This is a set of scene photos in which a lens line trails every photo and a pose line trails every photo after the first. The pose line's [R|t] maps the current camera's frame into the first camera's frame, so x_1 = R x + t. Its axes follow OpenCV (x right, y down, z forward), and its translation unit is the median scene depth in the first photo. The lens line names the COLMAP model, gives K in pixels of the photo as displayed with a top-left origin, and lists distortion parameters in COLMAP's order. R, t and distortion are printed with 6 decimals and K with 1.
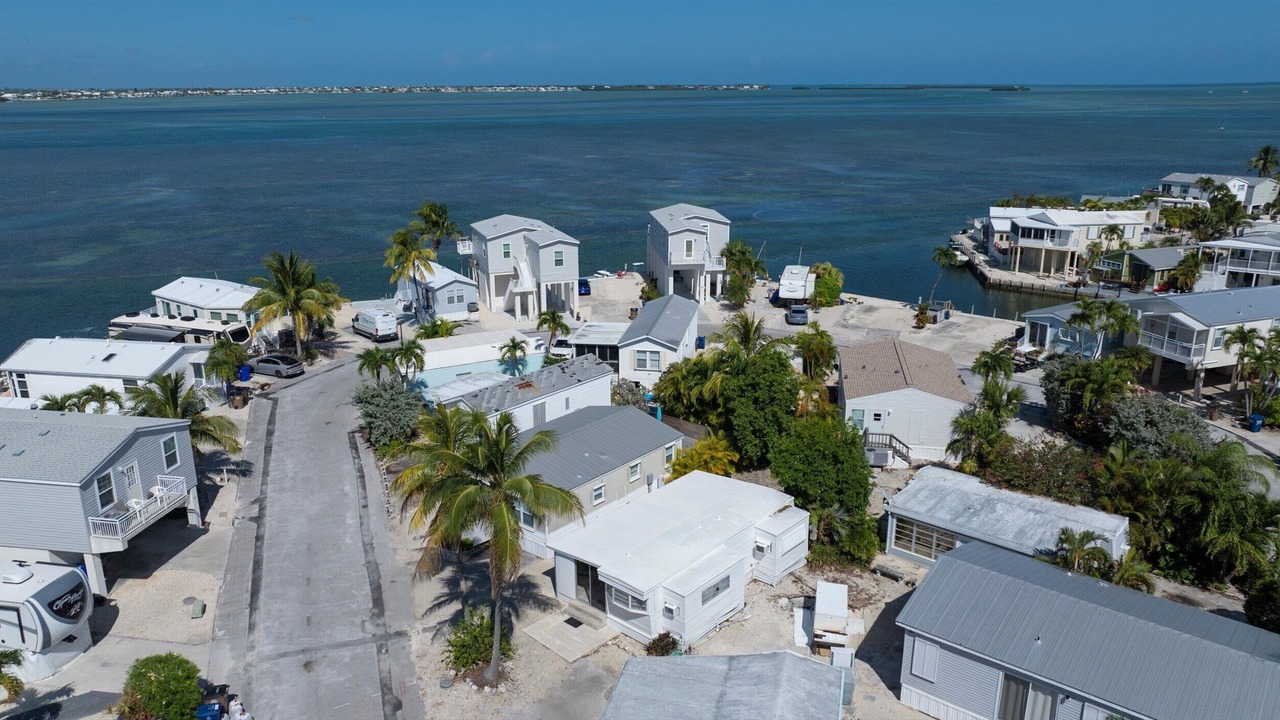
lens RADIAL K [[911.5, 0, 641.6], [0, 911.5, 353.4], [0, 0, 1]] dist [-0.017340, -0.000400]
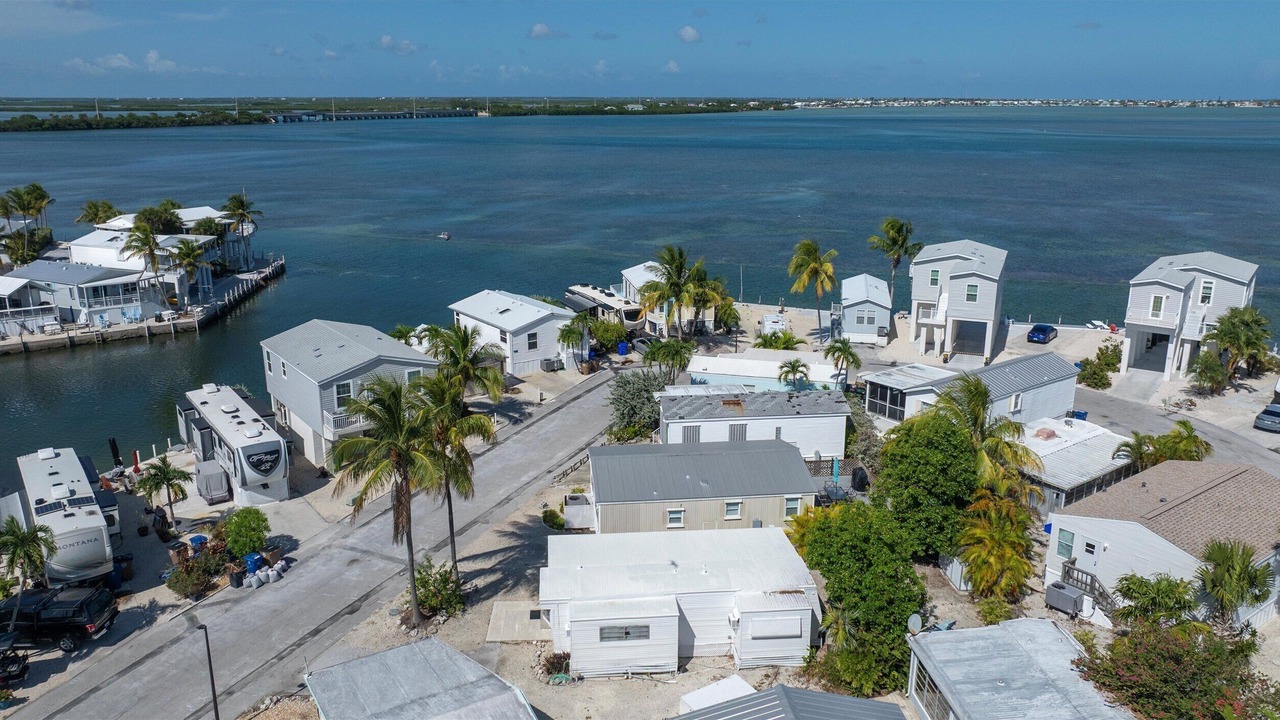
lens RADIAL K [[949.2, 0, 644.0], [0, 949.2, 358.2], [0, 0, 1]] dist [-0.016609, 0.002663]
pose [[0.726348, 0.188195, -0.661061, 0.305657], [-0.199781, 0.978067, 0.058931, -0.034381], [0.657652, 0.089262, 0.748015, 0.116304]]
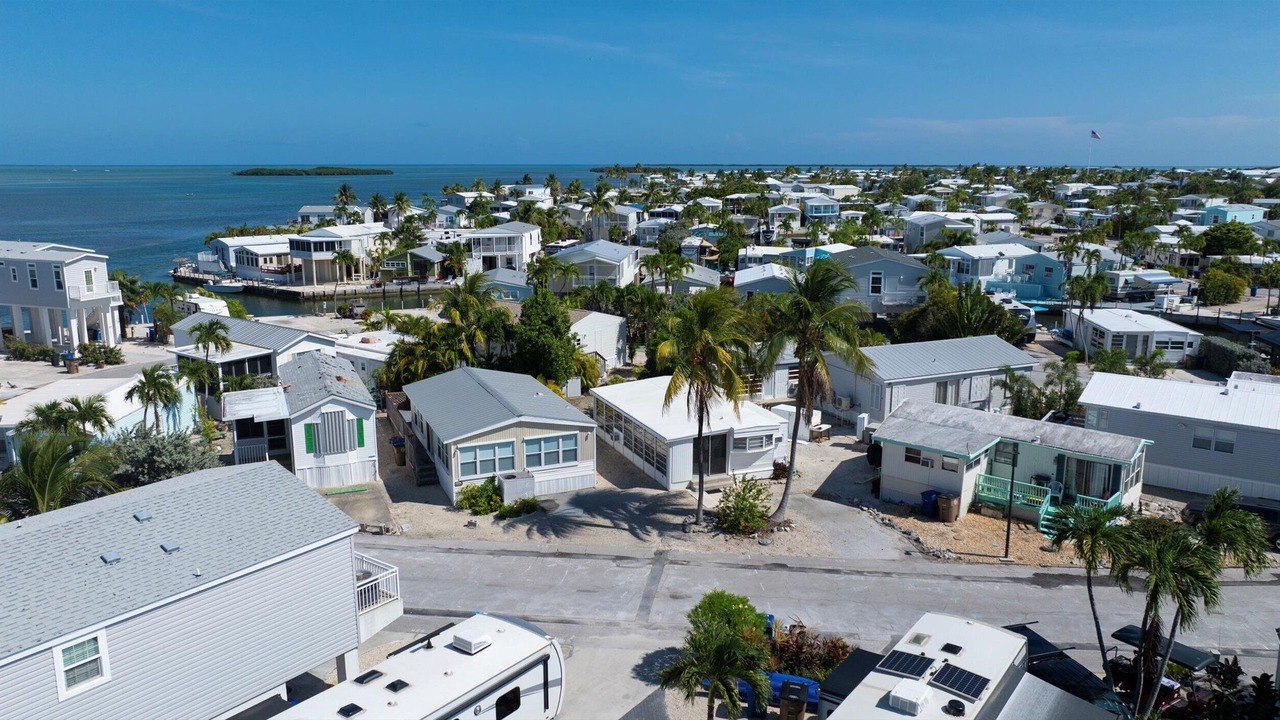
lens RADIAL K [[911.5, 0, 641.6], [0, 911.5, 353.4], [0, 0, 1]] dist [-0.017340, -0.000400]
pose [[0.448386, -0.176685, 0.876203, -0.486796], [0.248679, 0.966226, 0.067579, 0.015824], [-0.858550, 0.187592, 0.477180, 0.233803]]
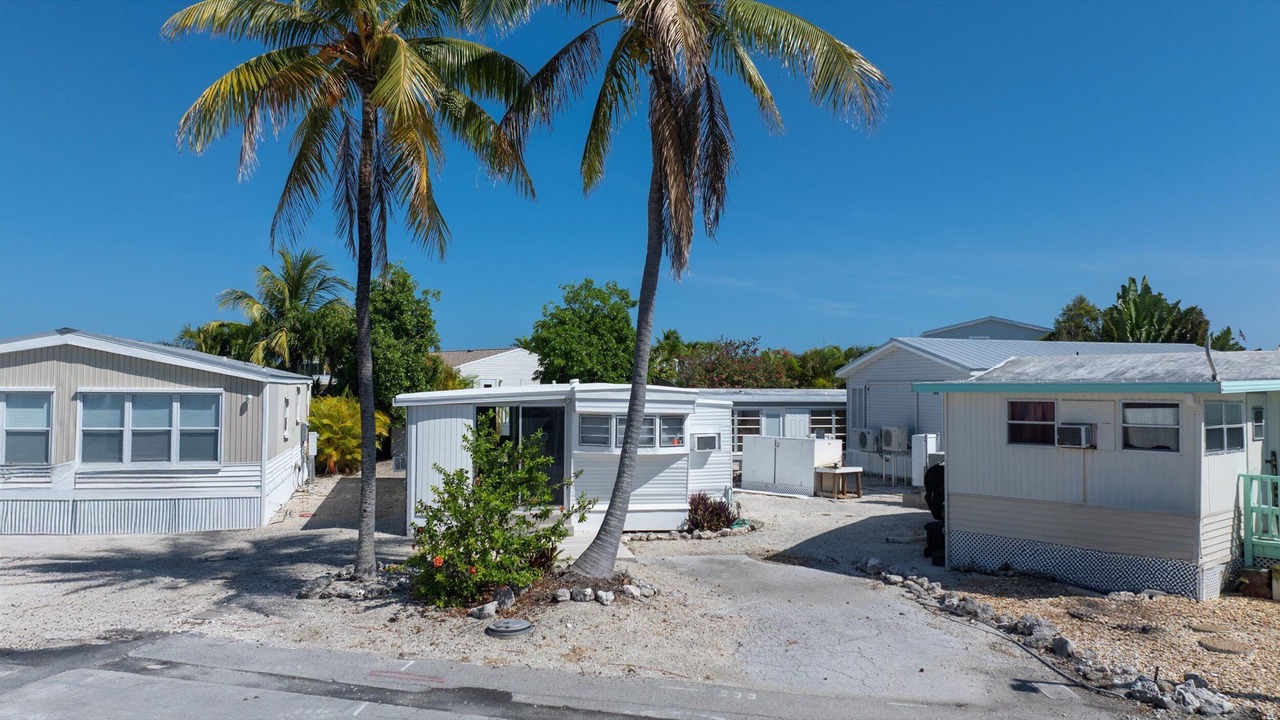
lens RADIAL K [[896.7, 0, 651.8], [0, 896.7, 356.2], [0, 0, 1]] dist [-0.033653, 0.033280]
pose [[0.557730, 0.037449, 0.829177, -0.183787], [0.219634, 0.956714, -0.190941, 0.140777], [-0.800436, 0.288609, 0.525363, 0.316977]]
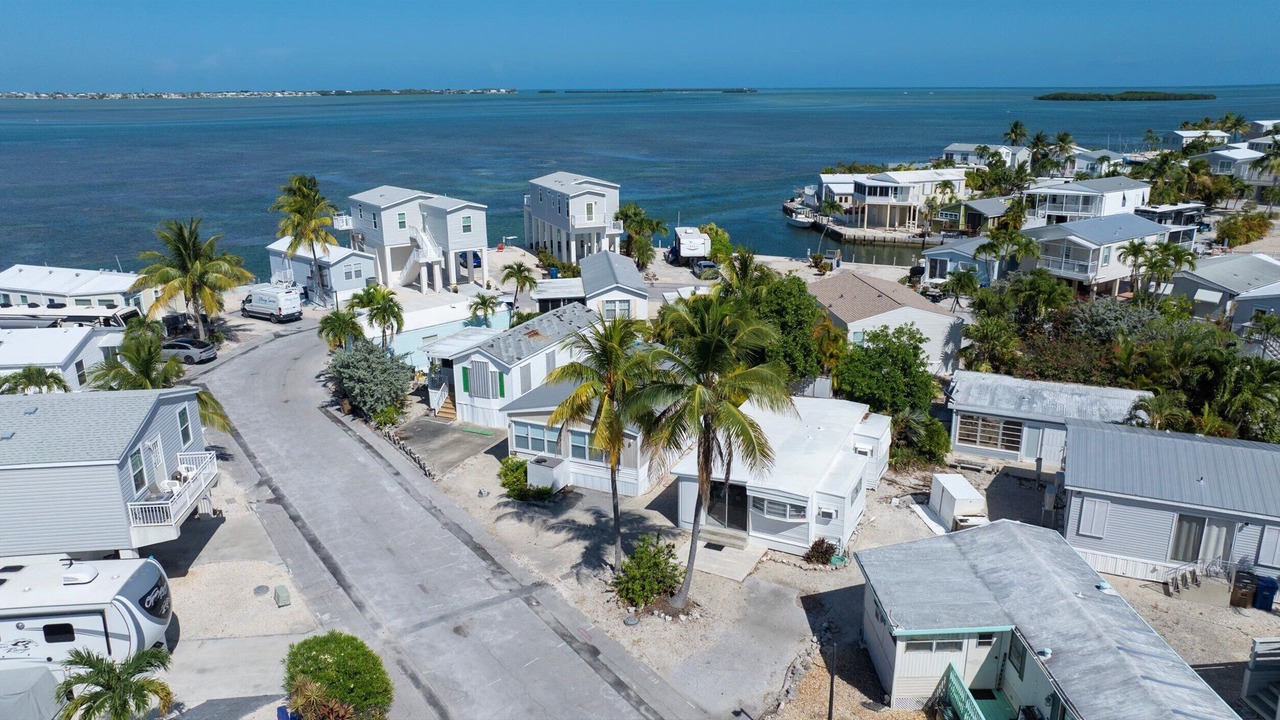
lens RADIAL K [[896.7, 0, 651.8], [0, 896.7, 356.2], [0, 0, 1]] dist [-0.033653, 0.033280]
pose [[0.961011, -0.081462, 0.264237, -0.168381], [0.080549, 0.996648, 0.014310, 0.036114], [-0.264517, 0.007532, 0.964352, 0.052727]]
